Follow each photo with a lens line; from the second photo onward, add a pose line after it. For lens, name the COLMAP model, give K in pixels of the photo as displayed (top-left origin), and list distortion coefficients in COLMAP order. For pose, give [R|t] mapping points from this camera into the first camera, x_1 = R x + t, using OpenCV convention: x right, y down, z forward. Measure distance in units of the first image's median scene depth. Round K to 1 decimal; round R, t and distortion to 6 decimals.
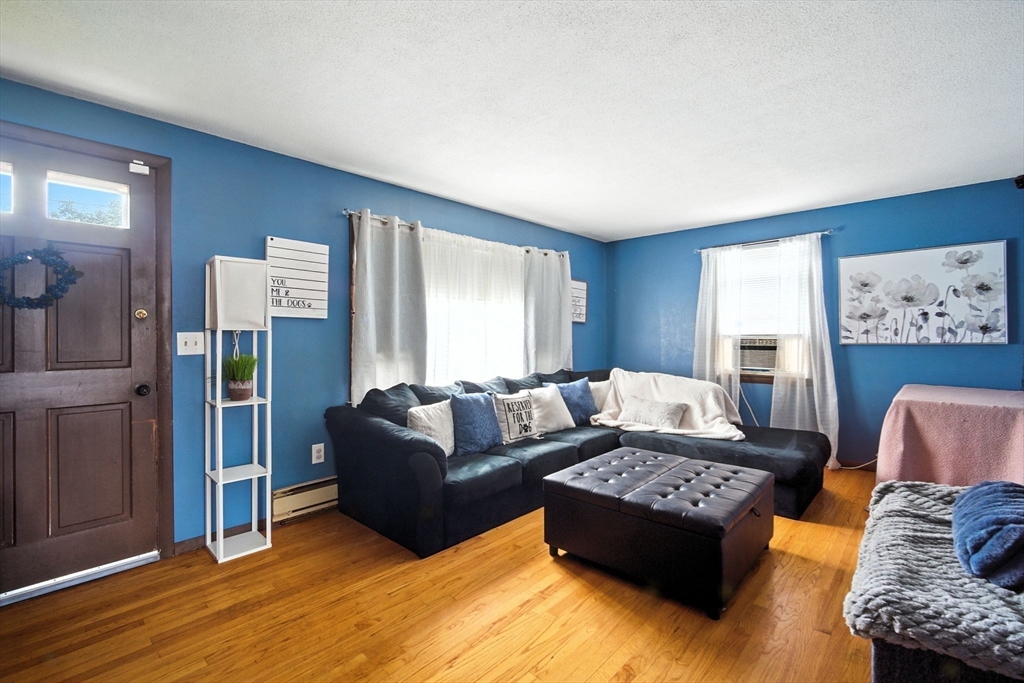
lens RADIAL K [[453.1, 0, 506.9], [0, 453.1, 334.0], [0, 0, 1]] dist [-0.007006, 0.001164]
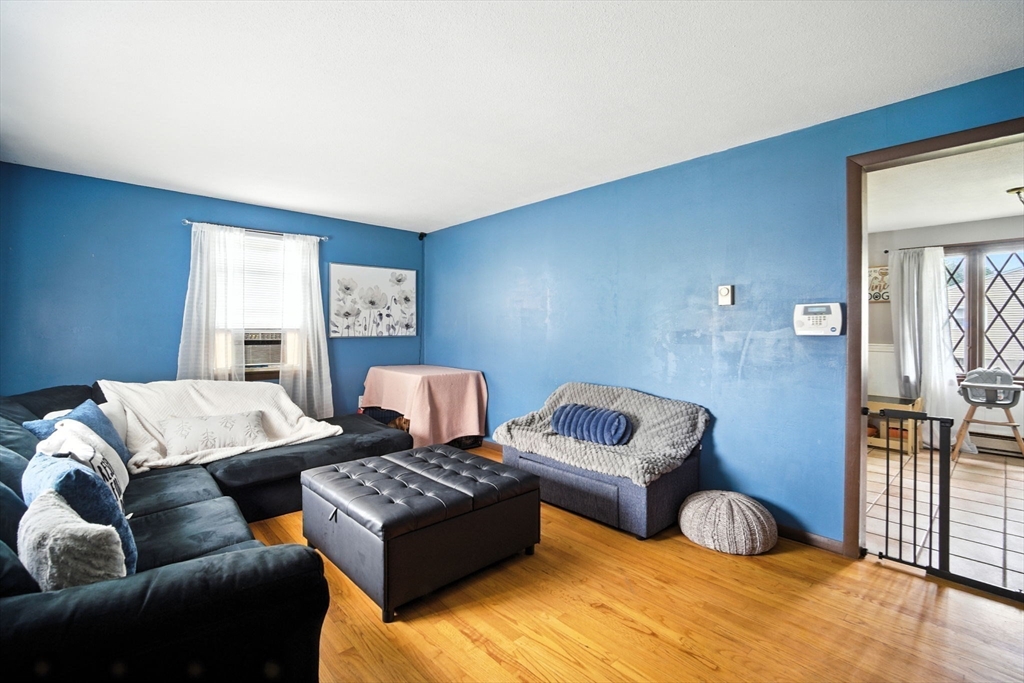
lens RADIAL K [[453.1, 0, 506.9], [0, 453.1, 334.0], [0, 0, 1]] dist [-0.007006, 0.001164]
pose [[0.084662, -0.005744, 0.996393, -0.419731], [-0.010248, 0.999925, 0.006635, 0.001500], [-0.996357, -0.010773, 0.084597, 0.497698]]
